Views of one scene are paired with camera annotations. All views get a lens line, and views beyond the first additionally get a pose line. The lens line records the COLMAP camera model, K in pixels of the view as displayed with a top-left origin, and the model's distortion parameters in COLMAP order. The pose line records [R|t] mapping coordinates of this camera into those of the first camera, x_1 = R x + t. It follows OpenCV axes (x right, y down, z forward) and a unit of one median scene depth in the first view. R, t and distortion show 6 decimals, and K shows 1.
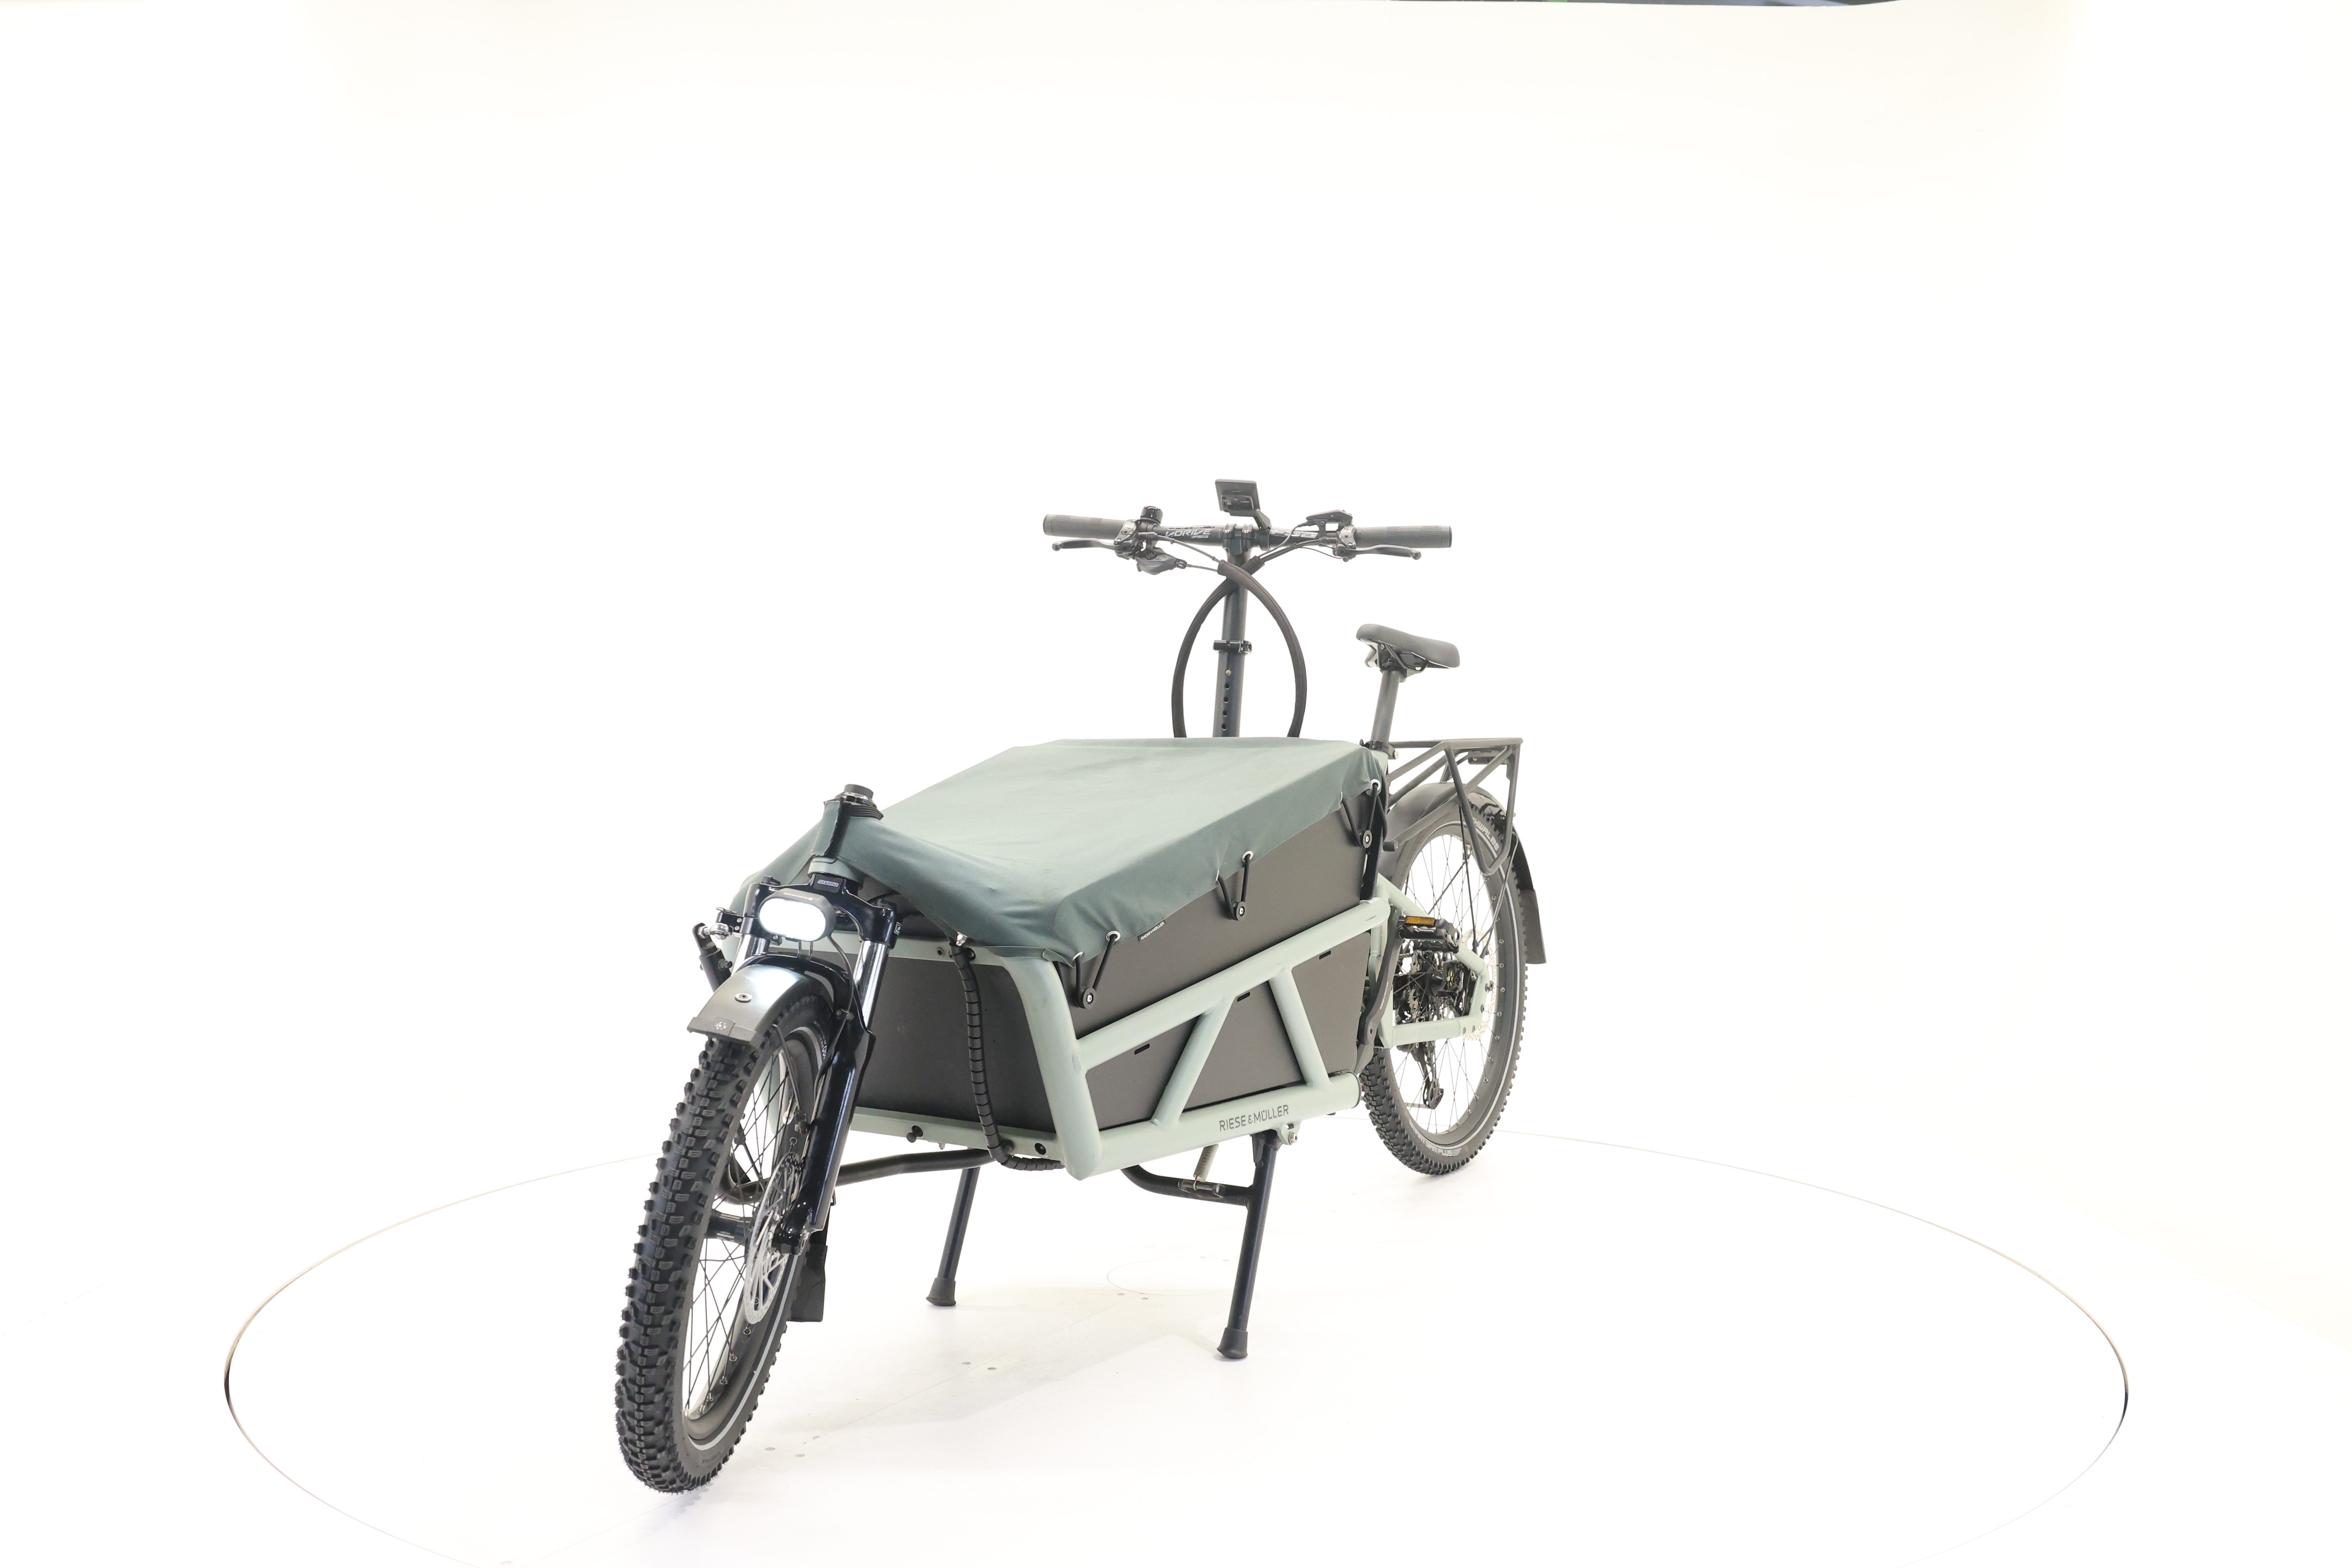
lens RADIAL K [[2065.5, 0, 1181.4], [0, 2065.5, 770.4], [0, 0, 1]] dist [-0.029246, 0.036847]
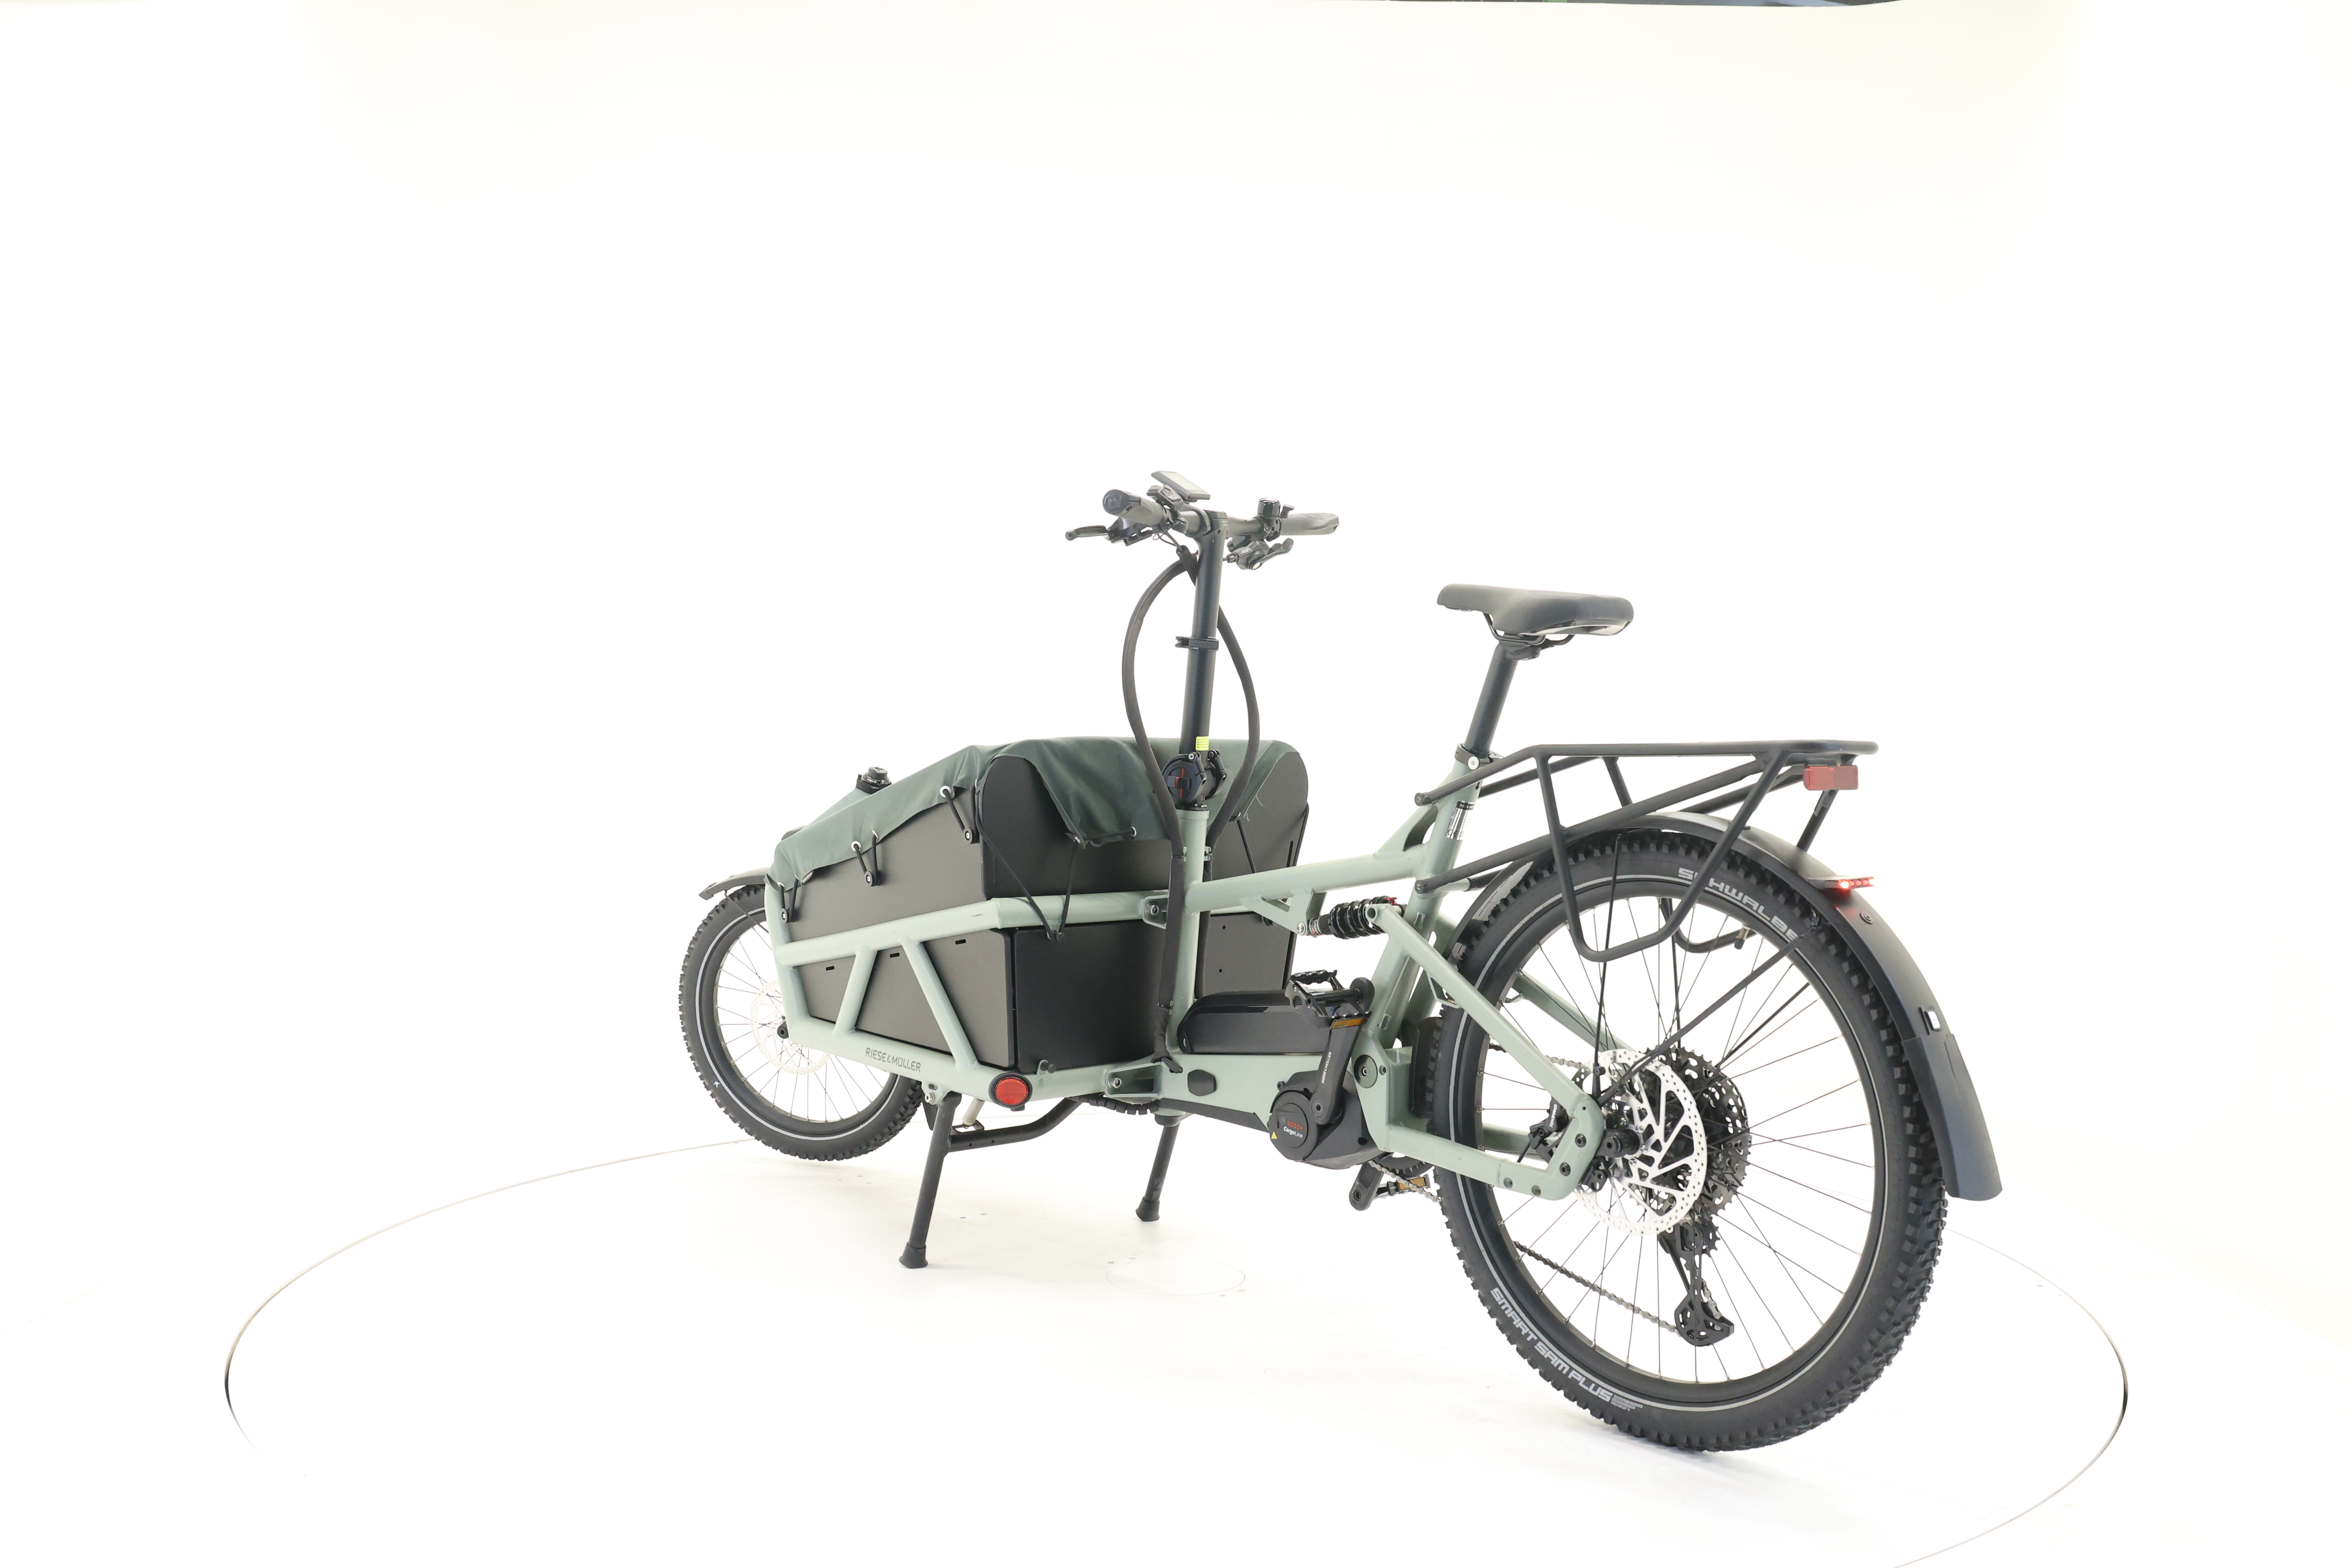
lens RADIAL K [[2065.5, 0, 1173.3], [0, 2065.5, 777.4], [0, 0, 1]] dist [-0.029246, 0.036847]
pose [[-0.319502, 0.013787, -0.947485, 0.950128], [-0.022557, 0.999500, 0.022150, -0.018765], [0.947317, 0.028450, -0.319032, 1.320442]]
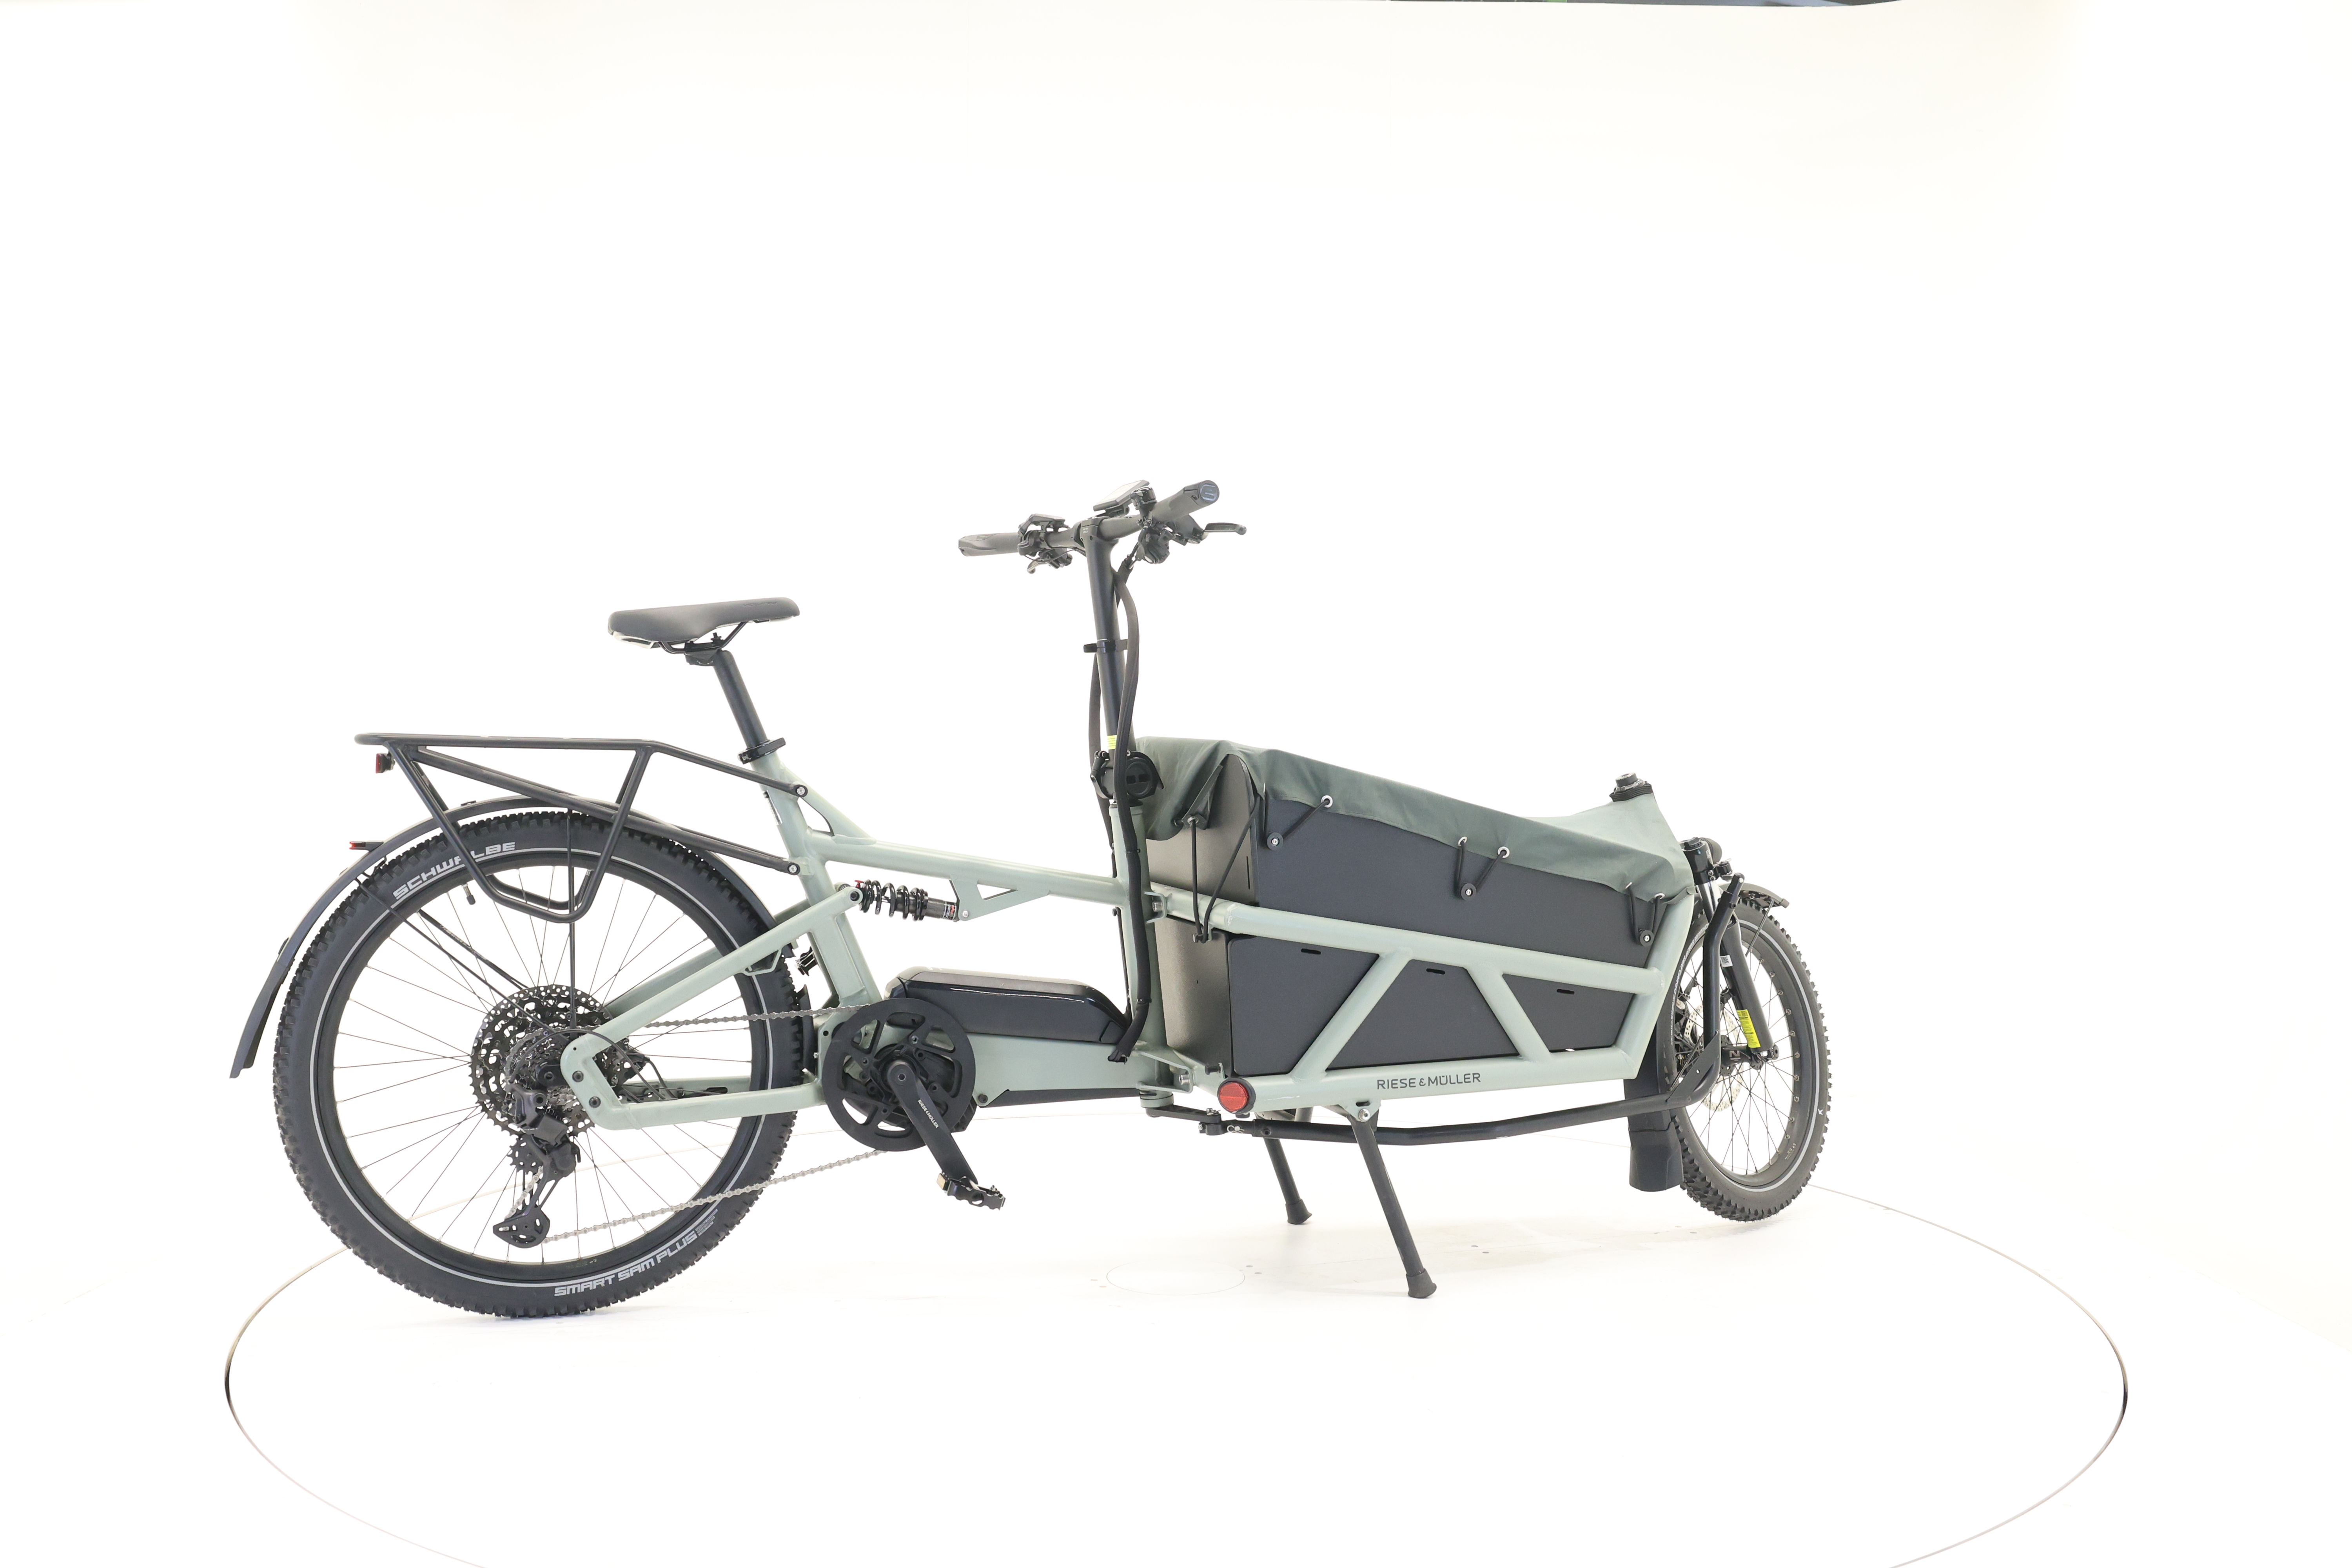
lens RADIAL K [[2065.5, 0, 1177.5], [0, 2065.5, 785.8], [0, 0, 1]] dist [-0.029246, 0.036847]
pose [[-0.756952, -0.024650, 0.653005, -0.655904], [0.003268, 0.999133, 0.041504, -0.034373], [-0.653462, 0.033551, -0.756216, 1.761168]]
